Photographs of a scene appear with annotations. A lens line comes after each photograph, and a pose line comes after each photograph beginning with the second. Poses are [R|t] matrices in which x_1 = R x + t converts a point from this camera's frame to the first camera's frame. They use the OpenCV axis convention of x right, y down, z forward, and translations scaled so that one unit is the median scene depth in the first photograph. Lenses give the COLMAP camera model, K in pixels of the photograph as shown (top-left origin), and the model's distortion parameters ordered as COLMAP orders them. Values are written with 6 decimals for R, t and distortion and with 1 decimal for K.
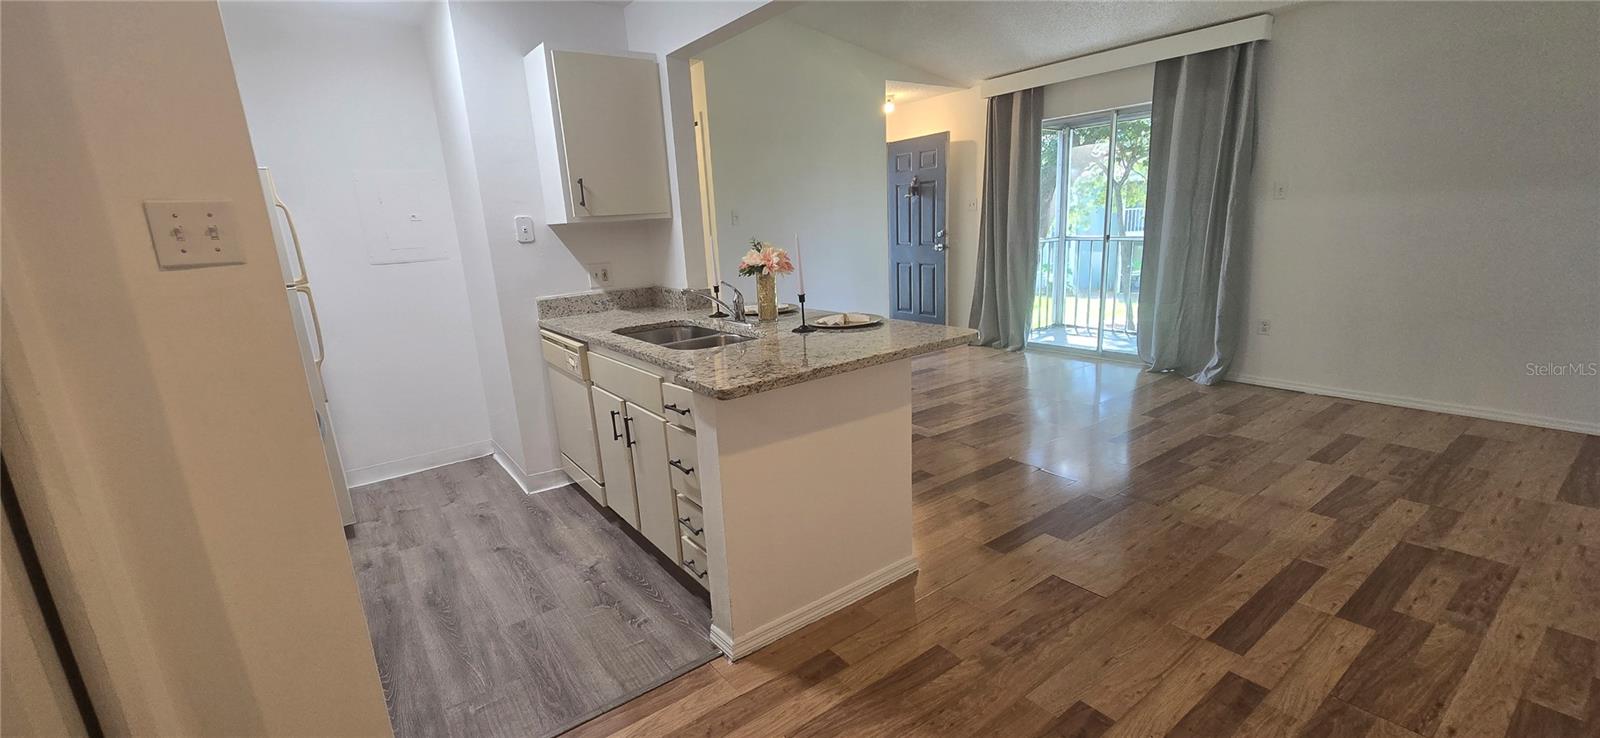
lens RADIAL K [[654.0, 0, 793.9], [0, 654.0, 370.7], [0, 0, 1]] dist [-0.001209, -0.000515]
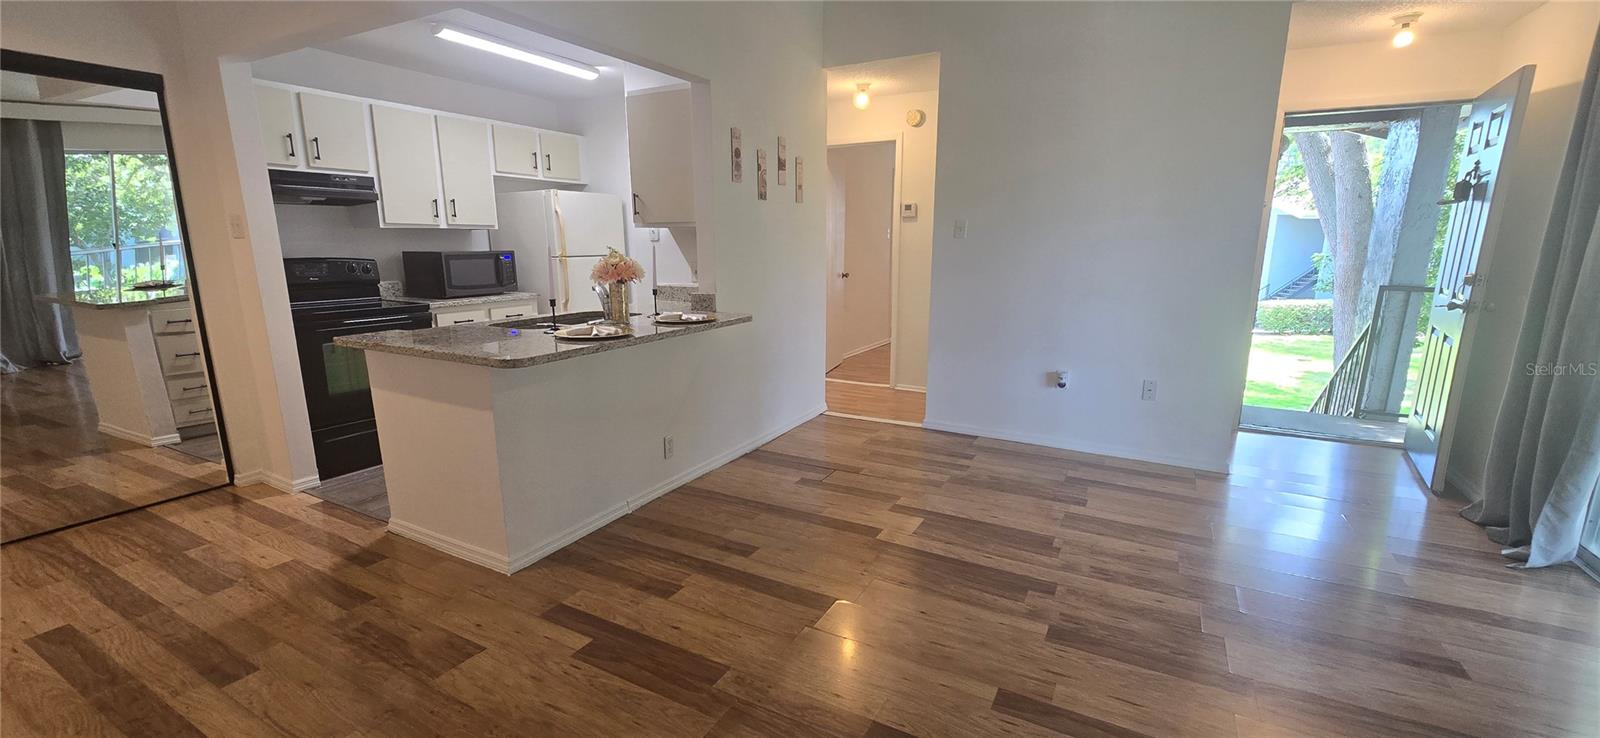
lens RADIAL K [[654.0, 0, 785.9], [0, 654.0, 374.3], [0, 0, 1]] dist [-0.001209, -0.000515]
pose [[0.414600, 0.237001, -0.878600, 0.957433], [-0.227576, 0.961815, 0.152058, -0.204749], [0.881088, 0.136905, 0.452704, 0.696371]]
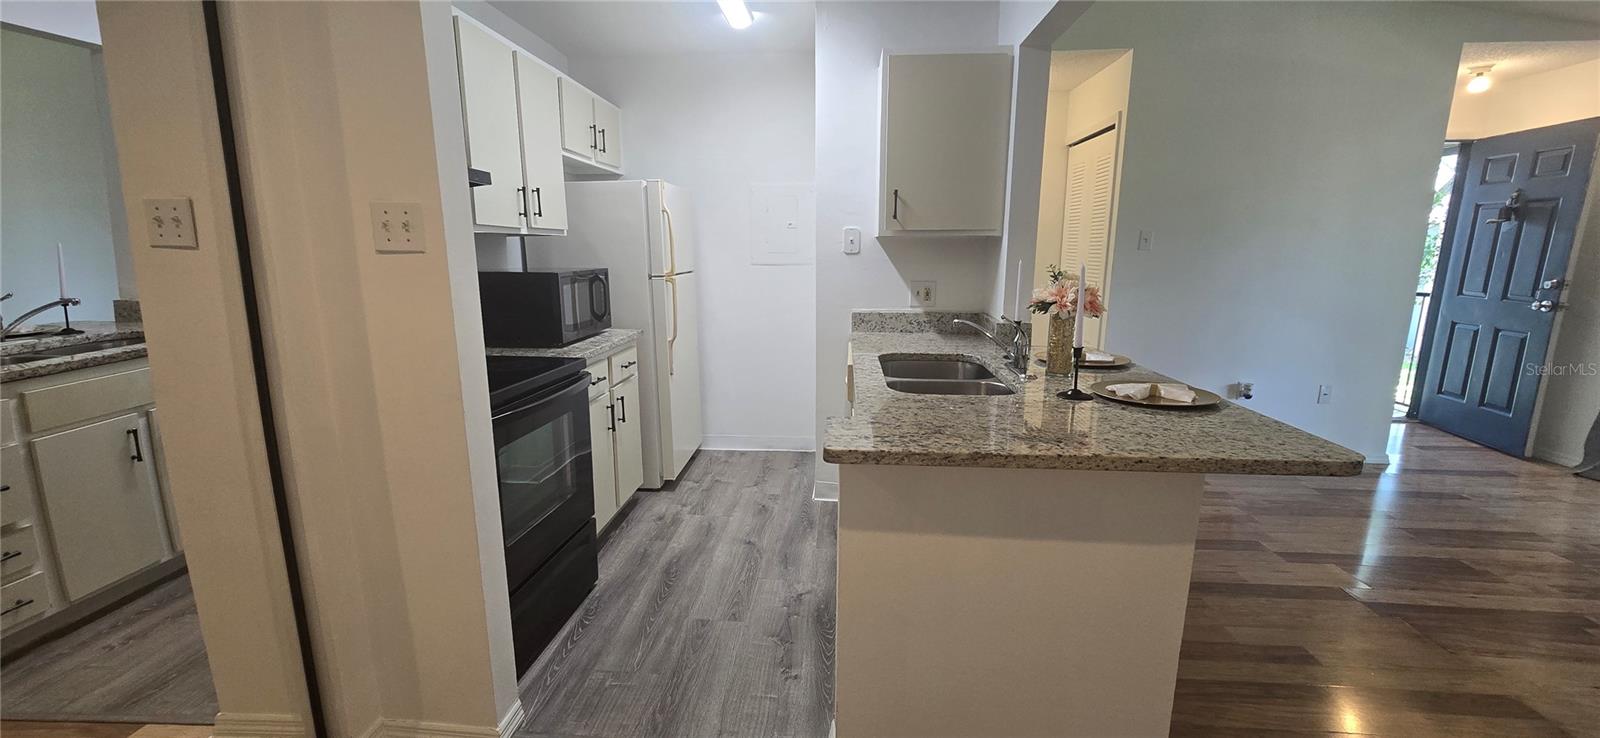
lens RADIAL K [[654.0, 0, 796.0], [0, 654.0, 373.8], [0, 0, 1]] dist [-0.001209, -0.000515]
pose [[0.753669, 0.178100, -0.632664, 0.196693], [-0.189323, 0.980614, 0.050517, -0.052683], [0.629397, 0.081705, 0.772777, 0.198172]]
